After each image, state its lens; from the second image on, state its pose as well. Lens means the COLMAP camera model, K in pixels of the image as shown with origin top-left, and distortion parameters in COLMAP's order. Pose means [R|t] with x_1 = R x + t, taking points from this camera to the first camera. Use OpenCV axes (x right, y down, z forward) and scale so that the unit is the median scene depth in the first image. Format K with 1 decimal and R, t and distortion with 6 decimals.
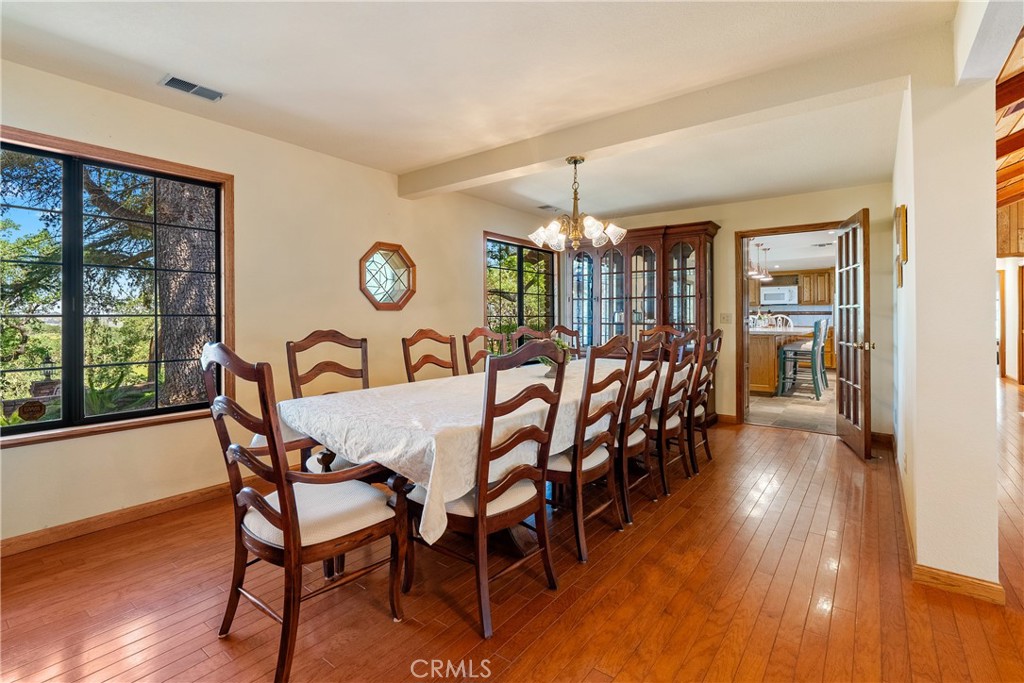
lens RADIAL K [[474.6, 0, 511.9], [0, 474.6, 317.3], [0, 0, 1]] dist [0.000830, 0.000041]
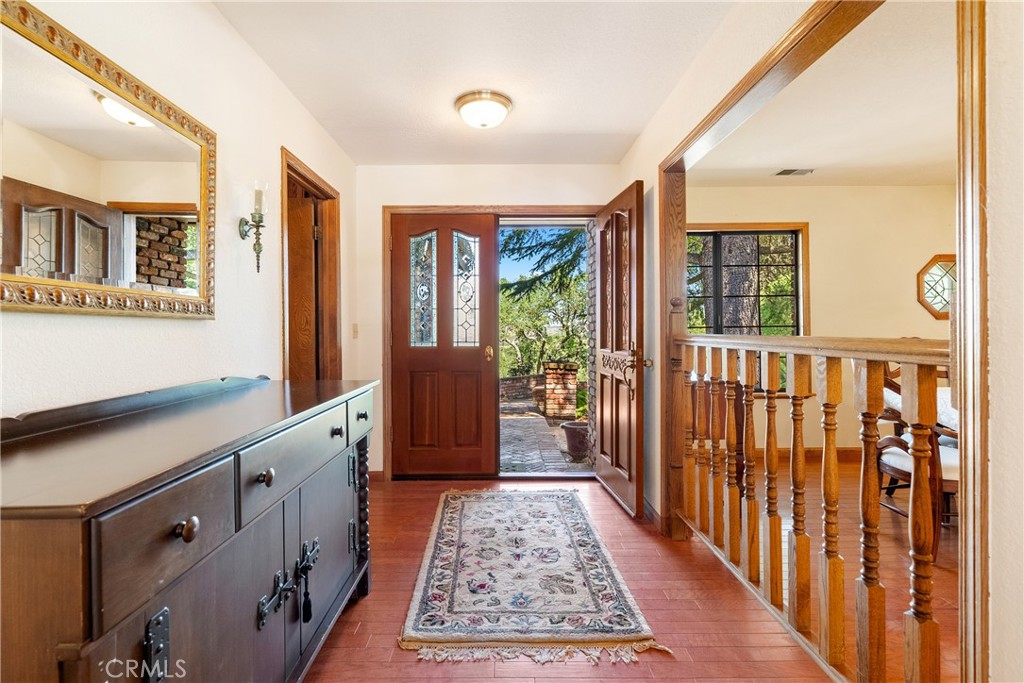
lens RADIAL K [[464.3, 0, 508.7], [0, 464.3, 328.1], [0, 0, 1]] dist [-0.000701, -0.000110]
pose [[0.607118, -0.004236, -0.794600, -0.047061], [0.006062, 0.999981, -0.000699, -0.000566], [0.794589, -0.004392, 0.607132, -0.427306]]
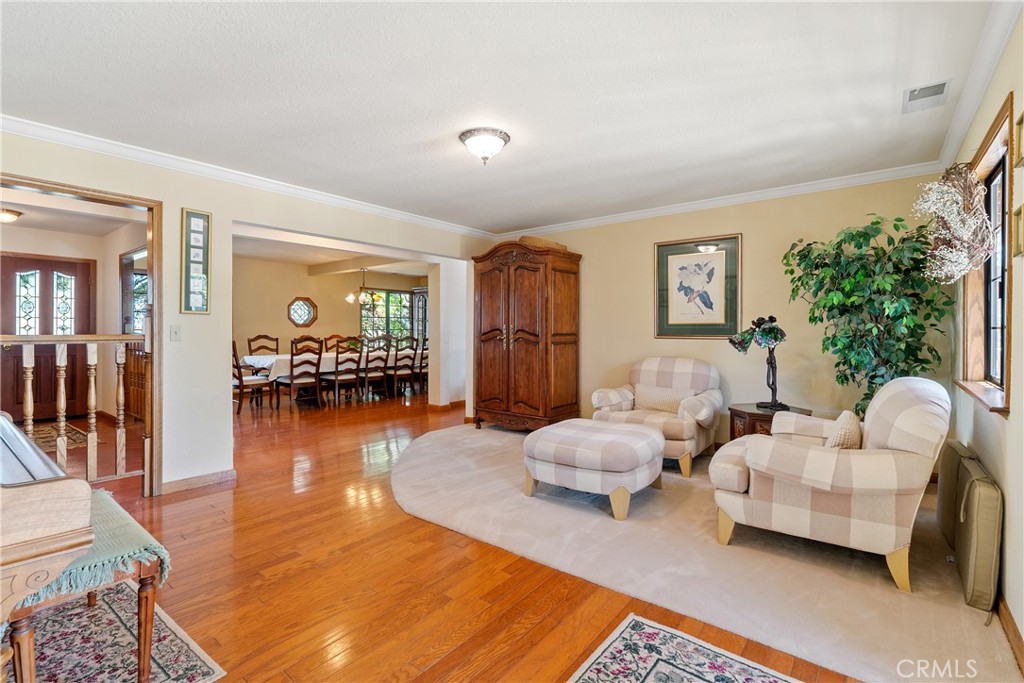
lens RADIAL K [[464.3, 0, 508.7], [0, 464.3, 328.1], [0, 0, 1]] dist [-0.000701, -0.000110]
pose [[0.999656, 0.005686, -0.025595, 0.889829], [-0.005695, 0.999984, -0.000283, -0.017014], [0.025593, 0.000429, 0.999672, -1.353344]]
